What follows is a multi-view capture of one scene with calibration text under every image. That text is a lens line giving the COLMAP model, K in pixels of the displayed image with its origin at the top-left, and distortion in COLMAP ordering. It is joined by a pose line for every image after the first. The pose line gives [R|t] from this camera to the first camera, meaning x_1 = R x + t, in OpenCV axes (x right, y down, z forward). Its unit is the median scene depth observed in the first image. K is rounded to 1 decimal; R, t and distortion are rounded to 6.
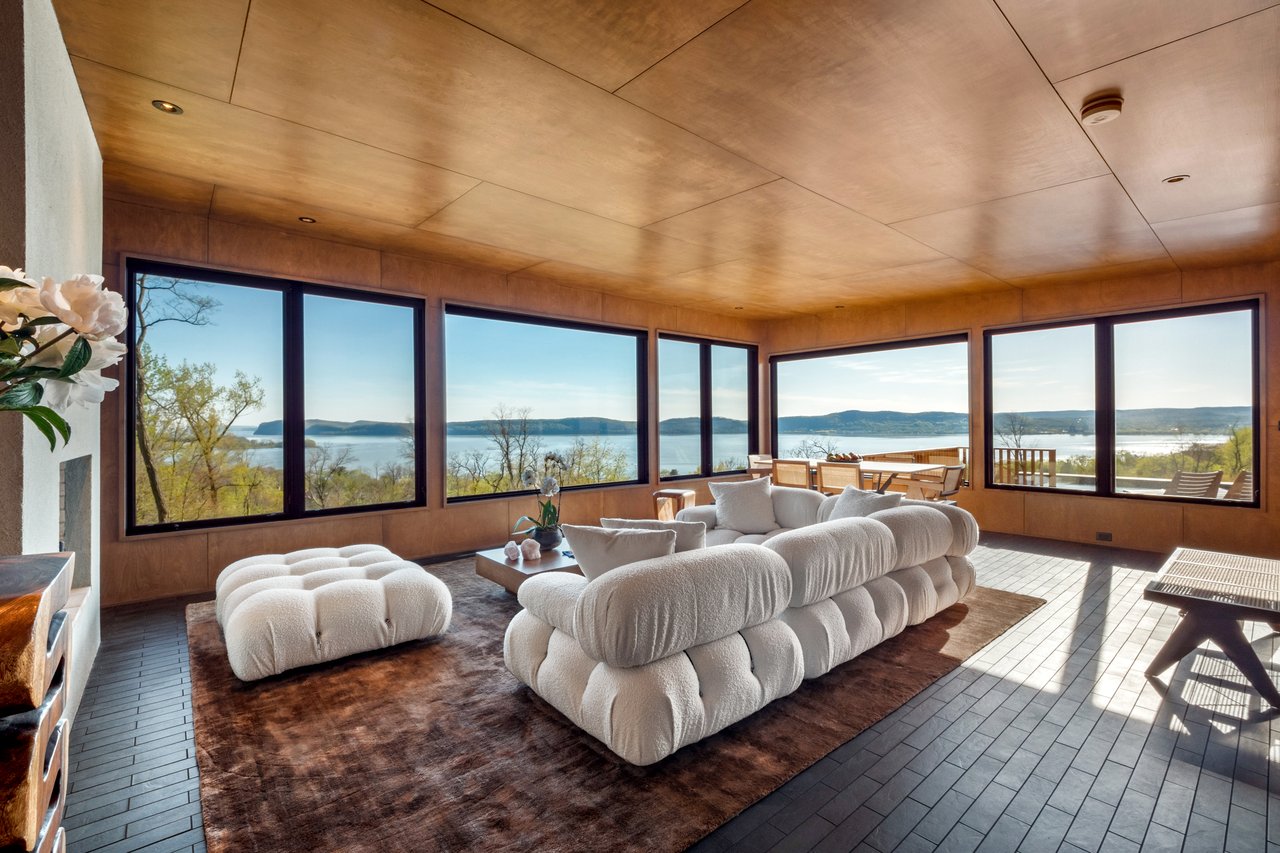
lens RADIAL K [[552.3, 0, 640.4], [0, 552.3, 420.4], [0, 0, 1]] dist [-0.001786, -0.000360]
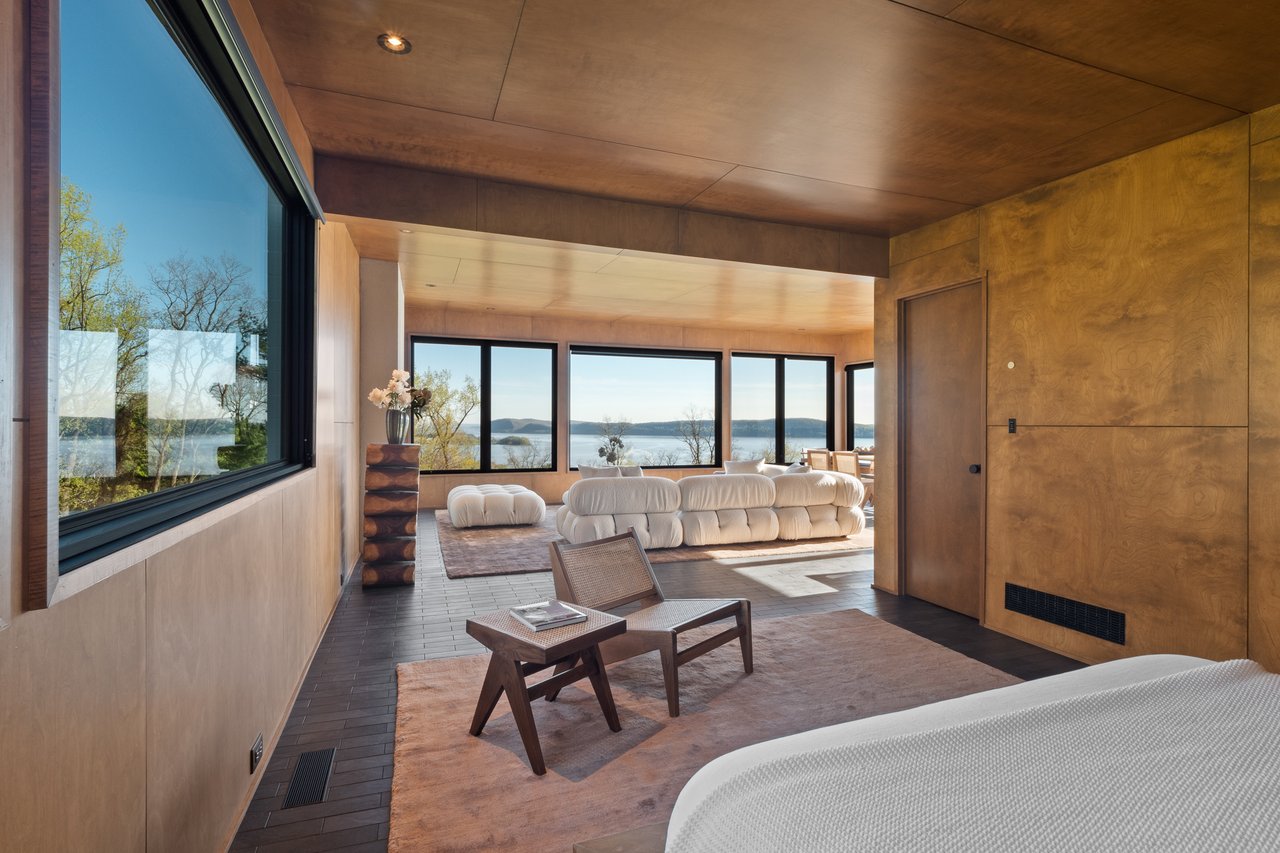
lens RADIAL K [[598.6, 0, 640.0], [0, 598.6, 426.5], [0, 0, 1]] dist [0.000653, 0.000019]
pose [[0.939251, 0.012372, -0.343007, 0.315525], [-0.009726, 0.999908, 0.009436, 0.004731], [0.343092, -0.005527, 0.939285, -0.401052]]
